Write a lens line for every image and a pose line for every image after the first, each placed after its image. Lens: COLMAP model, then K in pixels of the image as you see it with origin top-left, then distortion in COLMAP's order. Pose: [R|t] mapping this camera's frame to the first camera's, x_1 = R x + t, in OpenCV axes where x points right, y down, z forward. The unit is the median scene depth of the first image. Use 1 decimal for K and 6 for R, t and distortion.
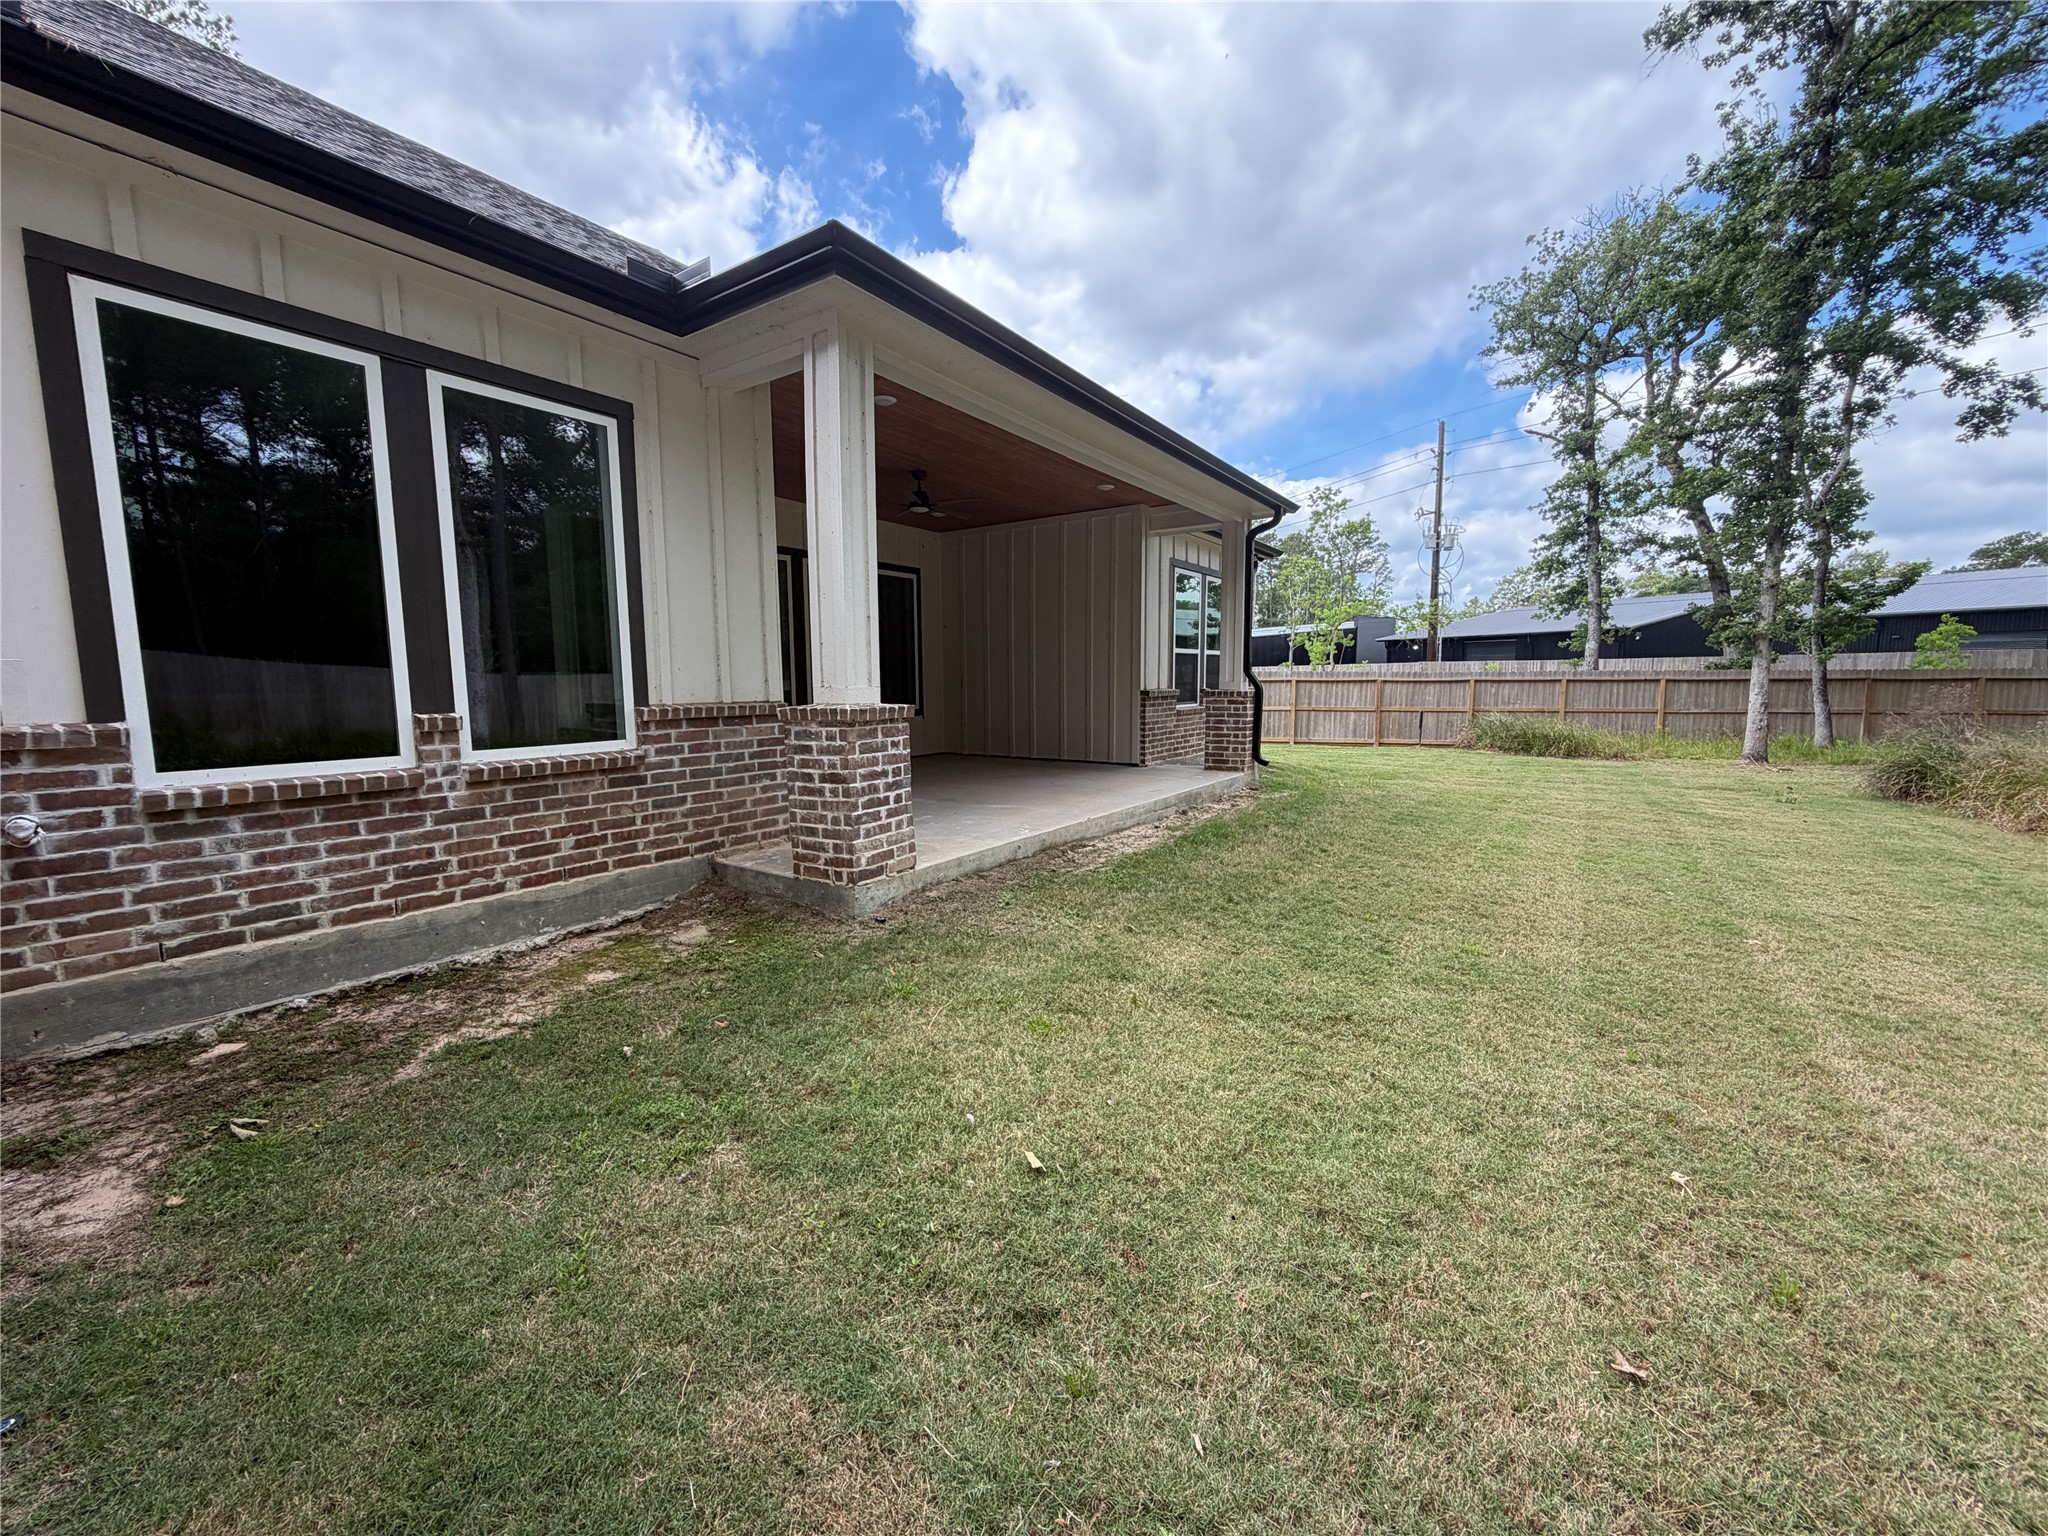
lens RADIAL K [[817.2, 0, 1020.4], [0, 817.2, 768.1], [0, 0, 1]] dist [0.001259, 0.000149]
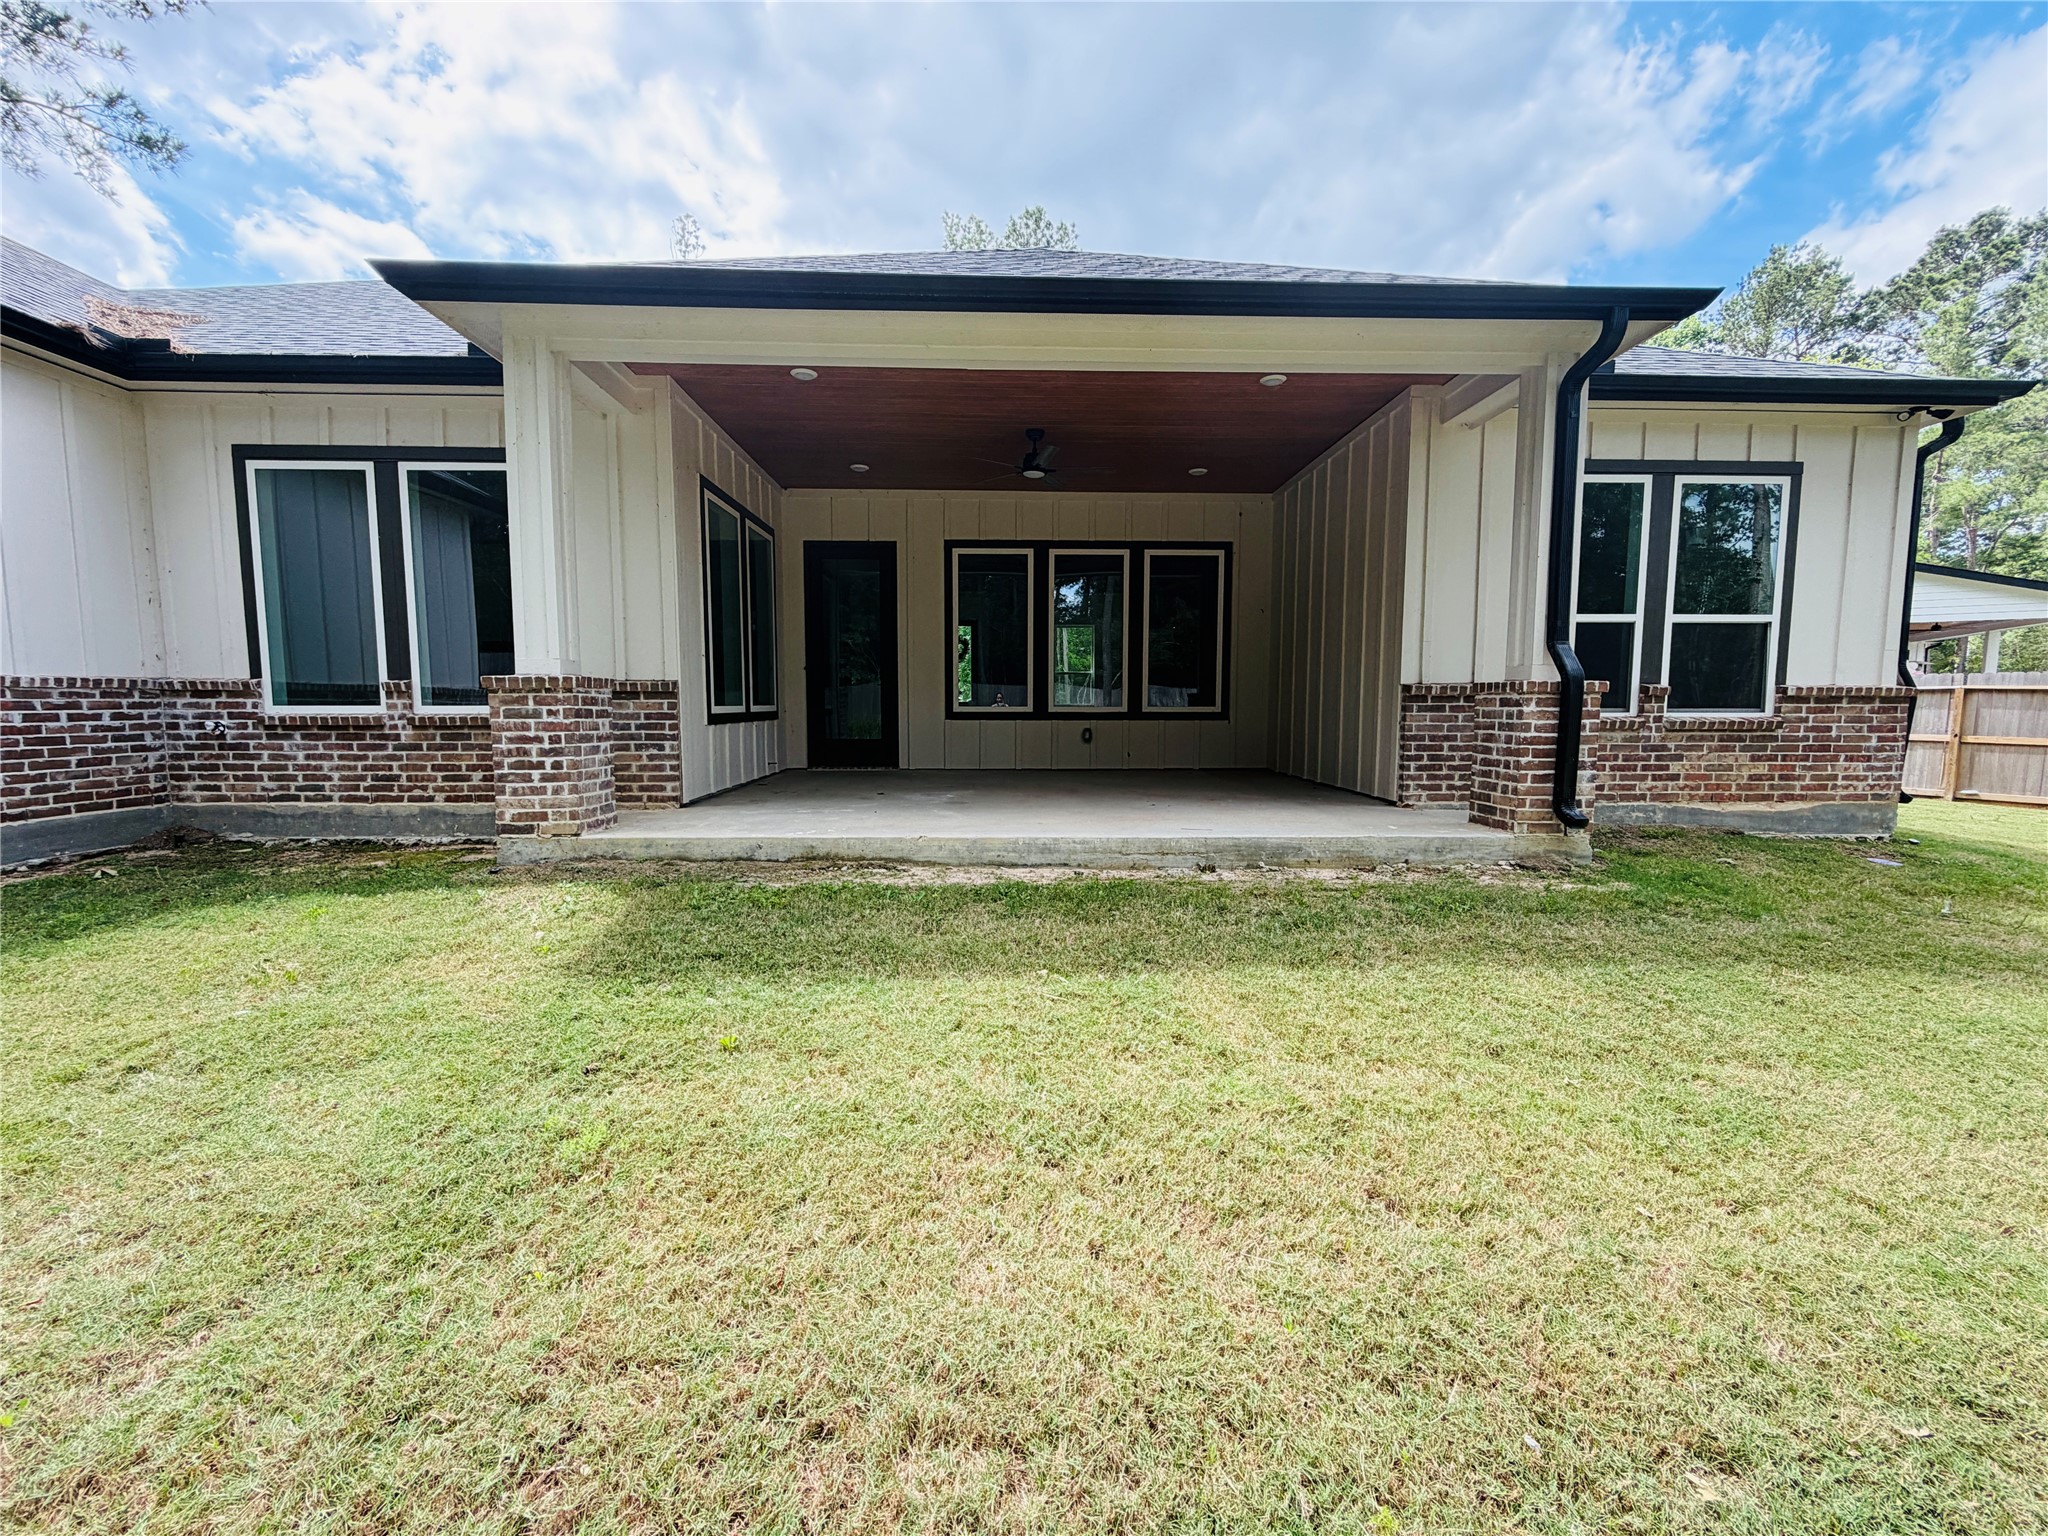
lens RADIAL K [[817.2, 0, 1020.4], [0, 817.2, 768.1], [0, 0, 1]] dist [0.001259, 0.000149]
pose [[0.587837, 0.074435, -0.805548, 1.224158], [-0.094600, 0.995251, 0.022931, -0.045948], [0.803429, 0.062725, 0.592087, 1.006251]]
